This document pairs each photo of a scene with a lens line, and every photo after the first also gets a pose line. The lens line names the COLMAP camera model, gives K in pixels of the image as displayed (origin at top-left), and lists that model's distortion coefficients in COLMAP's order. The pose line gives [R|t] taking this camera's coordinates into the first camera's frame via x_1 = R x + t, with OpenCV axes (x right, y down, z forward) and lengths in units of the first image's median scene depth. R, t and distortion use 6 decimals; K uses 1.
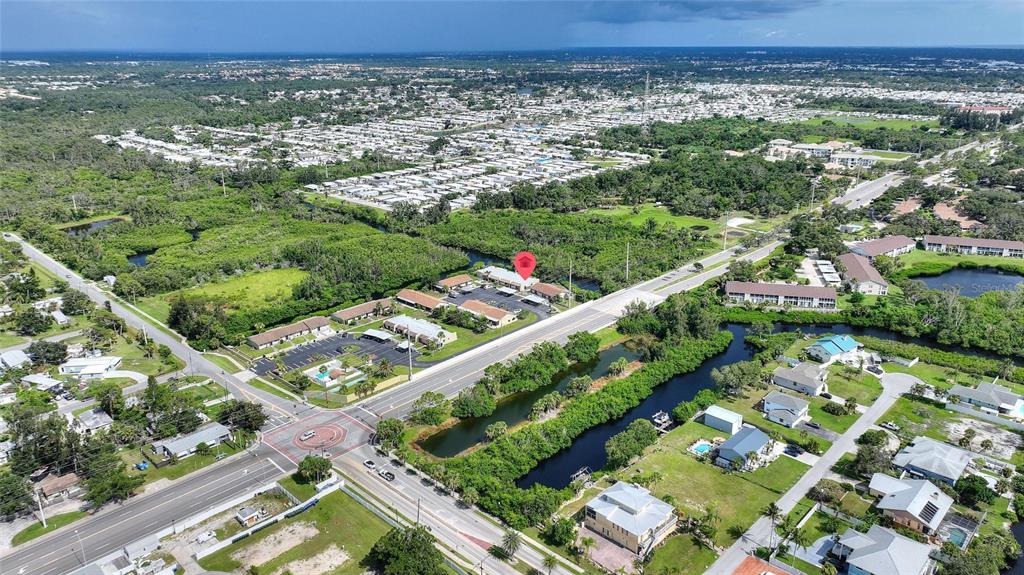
lens RADIAL K [[724.8, 0, 515.2], [0, 724.8, 293.6], [0, 0, 1]] dist [0.010674, 0.007467]
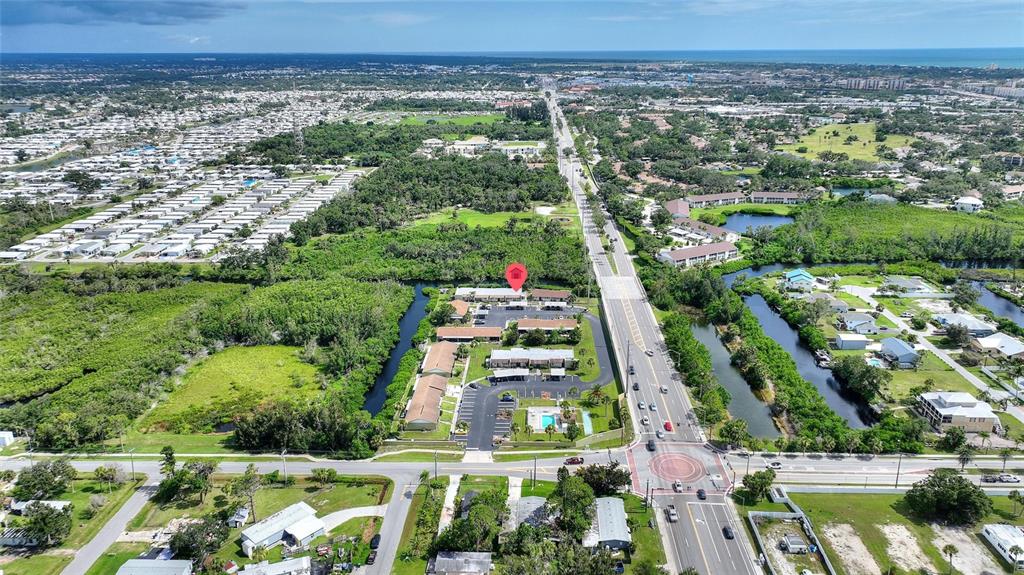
lens RADIAL K [[724.8, 0, 518.0], [0, 724.8, 280.6], [0, 0, 1]] dist [0.010674, 0.007467]
pose [[0.741063, -0.207736, 0.638491, -0.623884], [0.222862, 0.973126, 0.057947, -0.090904], [-0.633370, 0.099354, 0.767445, 0.241486]]
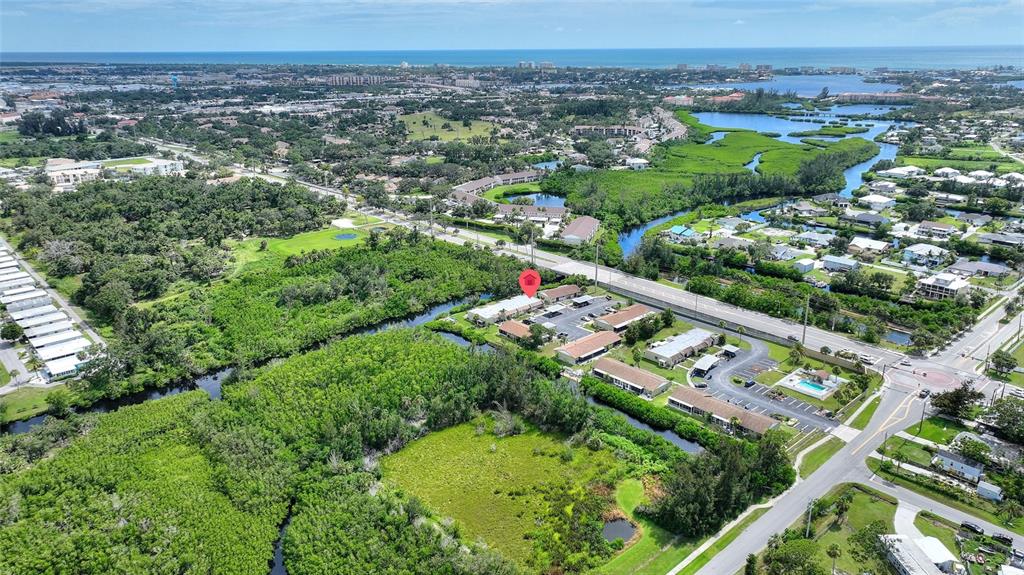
lens RADIAL K [[724.8, 0, 516.6], [0, 724.8, 288.1], [0, 0, 1]] dist [0.010674, 0.007467]
pose [[0.054730, -0.312512, 0.948336, -0.838078], [0.331282, 0.901645, 0.278007, -0.285089], [-0.941943, 0.298951, 0.152877, 0.889880]]
